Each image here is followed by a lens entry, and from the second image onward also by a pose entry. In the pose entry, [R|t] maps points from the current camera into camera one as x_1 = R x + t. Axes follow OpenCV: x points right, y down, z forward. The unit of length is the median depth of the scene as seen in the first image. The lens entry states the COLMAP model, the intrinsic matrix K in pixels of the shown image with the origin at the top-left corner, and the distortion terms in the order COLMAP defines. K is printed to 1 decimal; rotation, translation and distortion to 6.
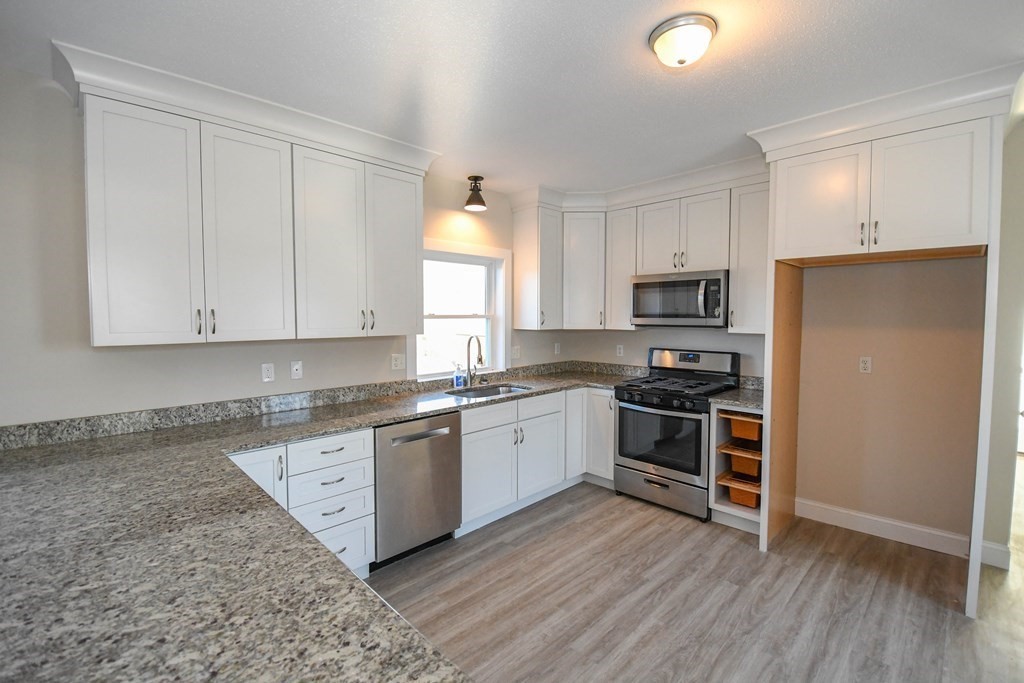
lens RADIAL K [[454.8, 0, 509.2], [0, 454.8, 339.5], [0, 0, 1]] dist [0.013903, -0.021197]
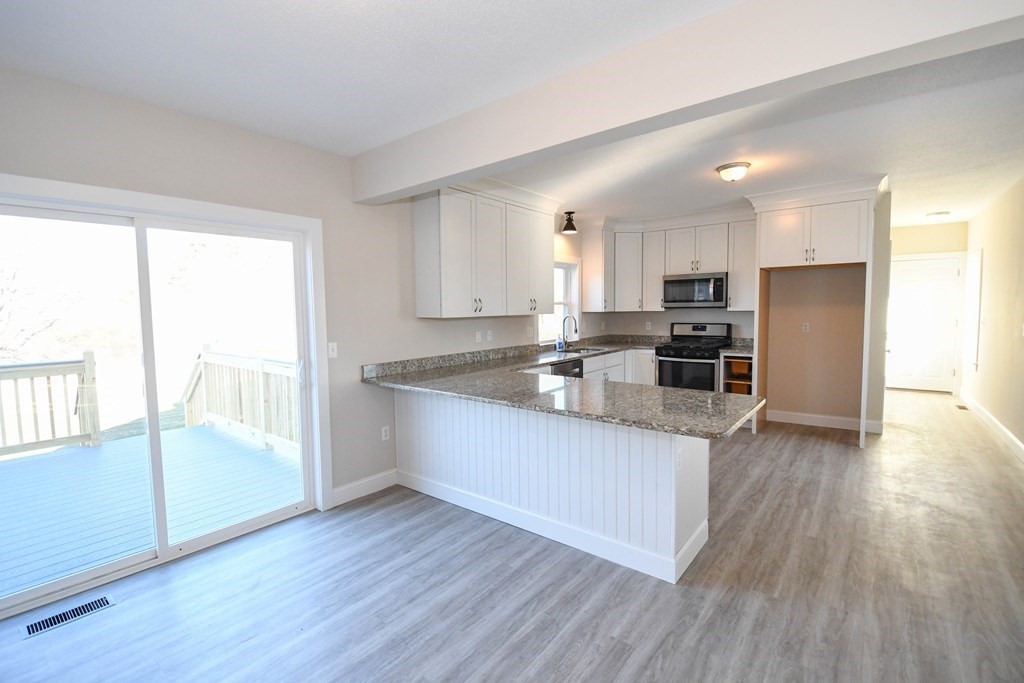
lens RADIAL K [[454.8, 0, 509.2], [0, 454.8, 339.5], [0, 0, 1]] dist [0.013903, -0.021197]
pose [[0.993145, -0.021726, 0.114854, -0.478451], [0.019868, 0.999653, 0.017292, 0.043747], [-0.115190, -0.014891, 0.993232, -0.526414]]
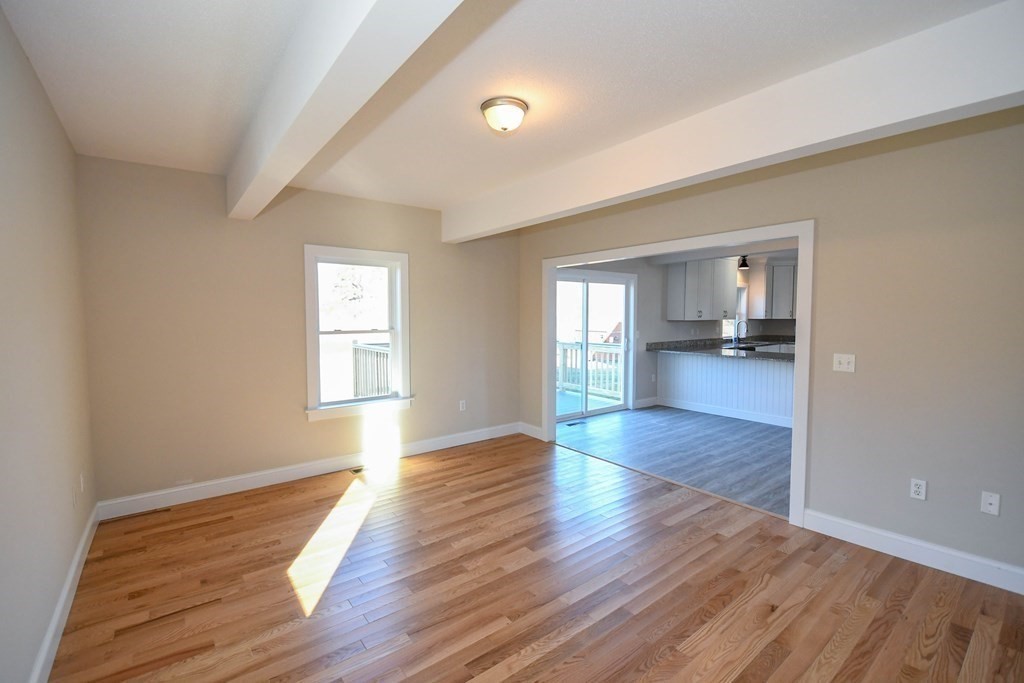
lens RADIAL K [[454.8, 0, 509.2], [0, 454.8, 339.5], [0, 0, 1]] dist [0.013903, -0.021197]
pose [[0.992640, 0.003986, -0.121039, -1.060103], [-0.003778, 0.999991, 0.001944, 0.094737], [0.121045, -0.001473, 0.992646, -1.626220]]
